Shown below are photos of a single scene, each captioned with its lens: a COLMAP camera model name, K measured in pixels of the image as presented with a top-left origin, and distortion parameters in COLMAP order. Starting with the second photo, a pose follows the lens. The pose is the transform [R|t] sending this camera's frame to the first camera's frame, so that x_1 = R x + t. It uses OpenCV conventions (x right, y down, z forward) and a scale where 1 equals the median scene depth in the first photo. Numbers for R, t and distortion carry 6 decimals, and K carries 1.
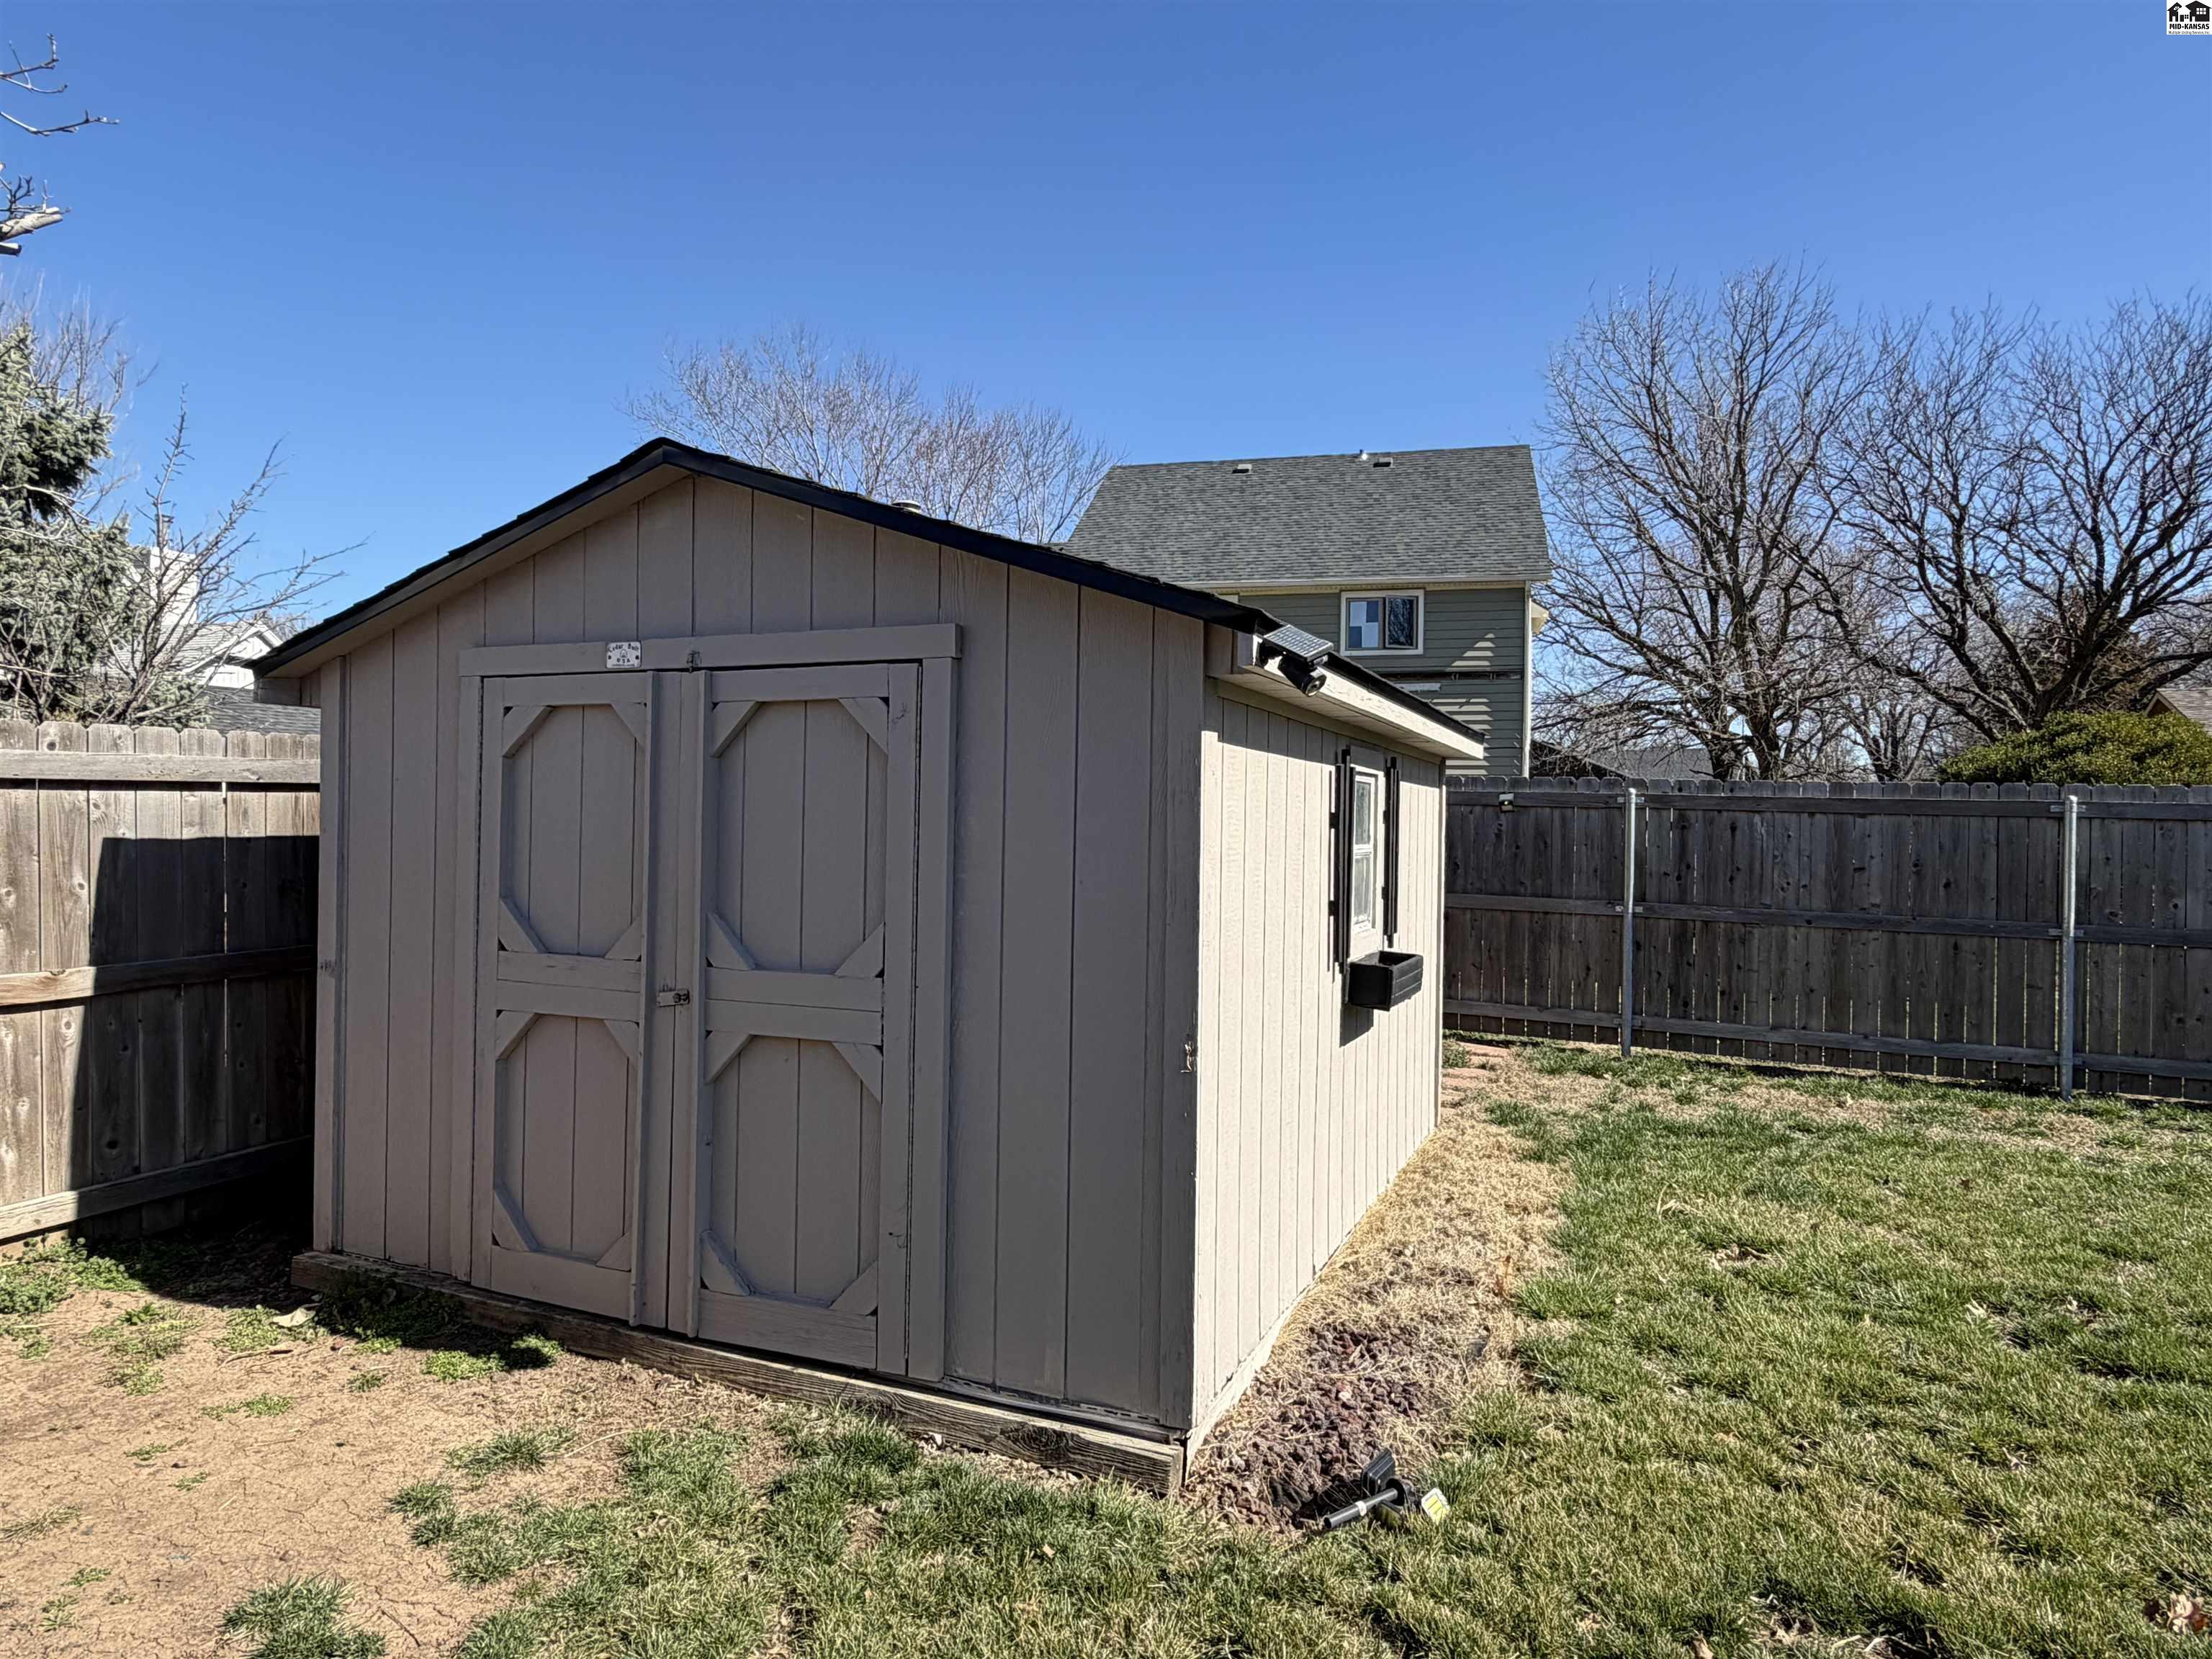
lens RADIAL K [[1327.4, 0, 1096.9], [0, 1327.4, 827.2], [0, 0, 1]] dist [0.003742, -0.003746]
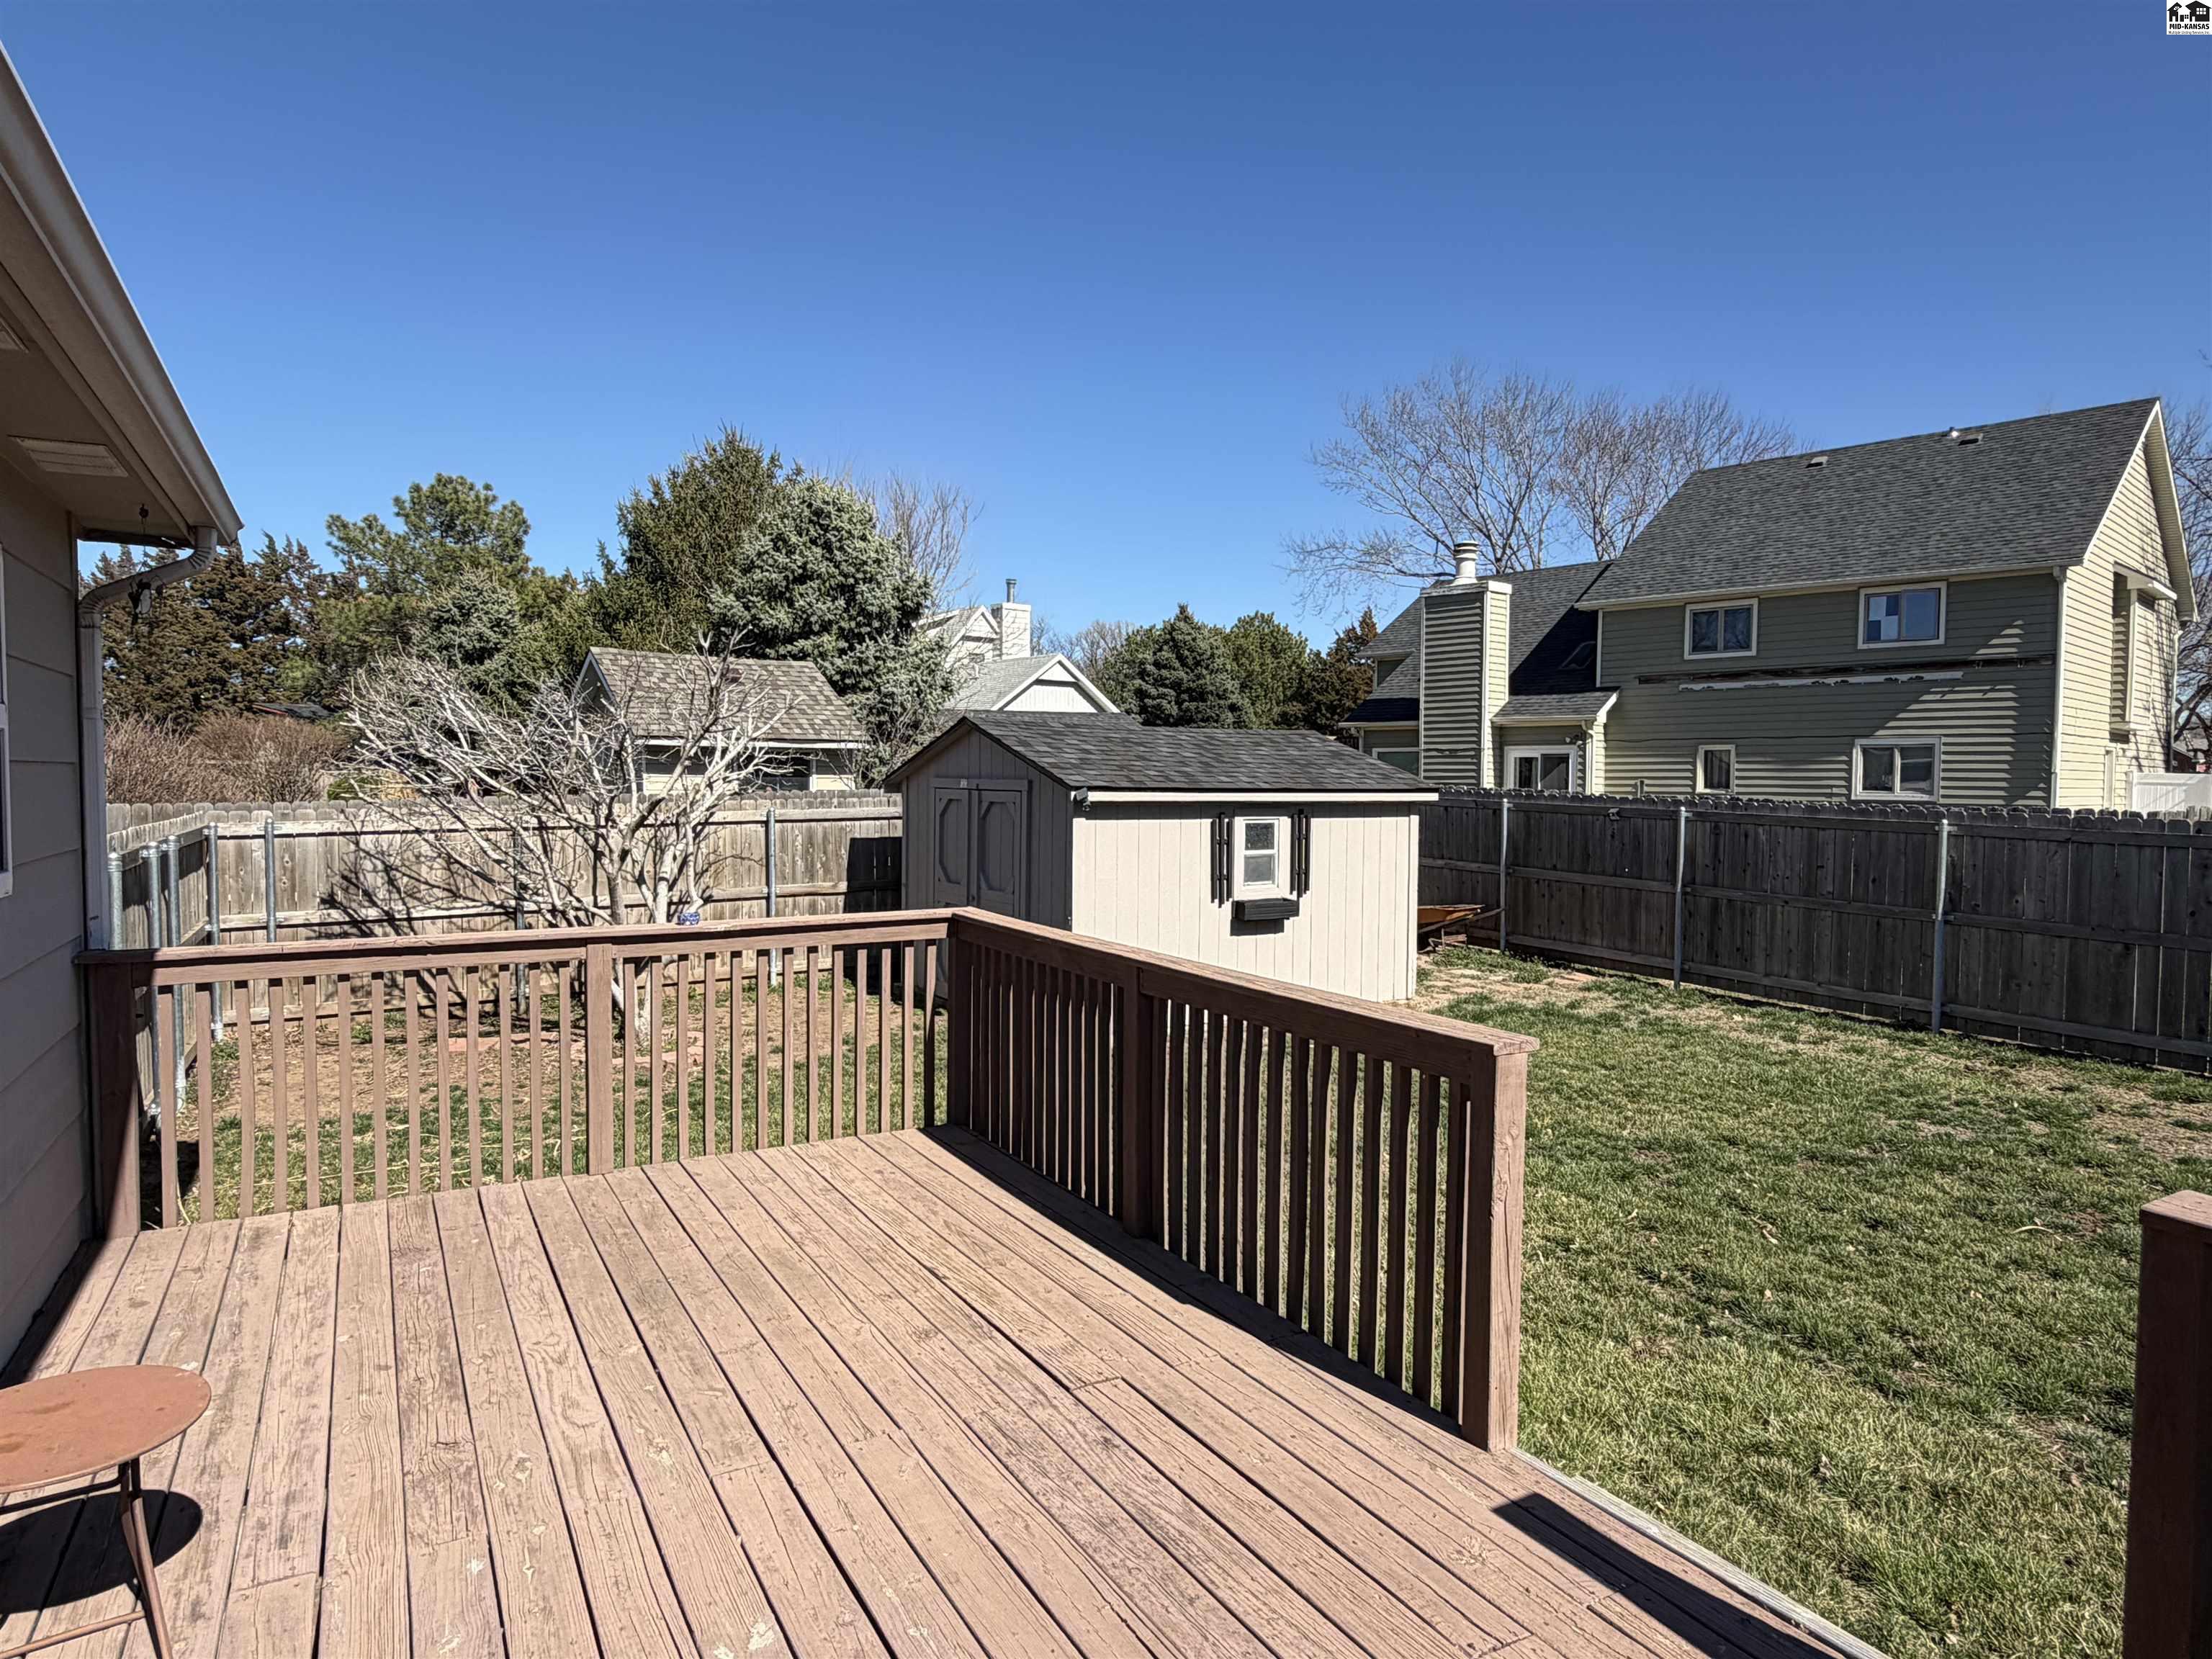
lens RADIAL K [[1327.4, 0, 1112.3], [0, 1327.4, 830.5], [0, 0, 1]] dist [0.003742, -0.003746]
pose [[0.839181, 0.018114, -0.543551, 0.667385], [0.001307, 0.999375, 0.035322, -0.055669], [0.543851, -0.030352, 0.838633, -0.569769]]
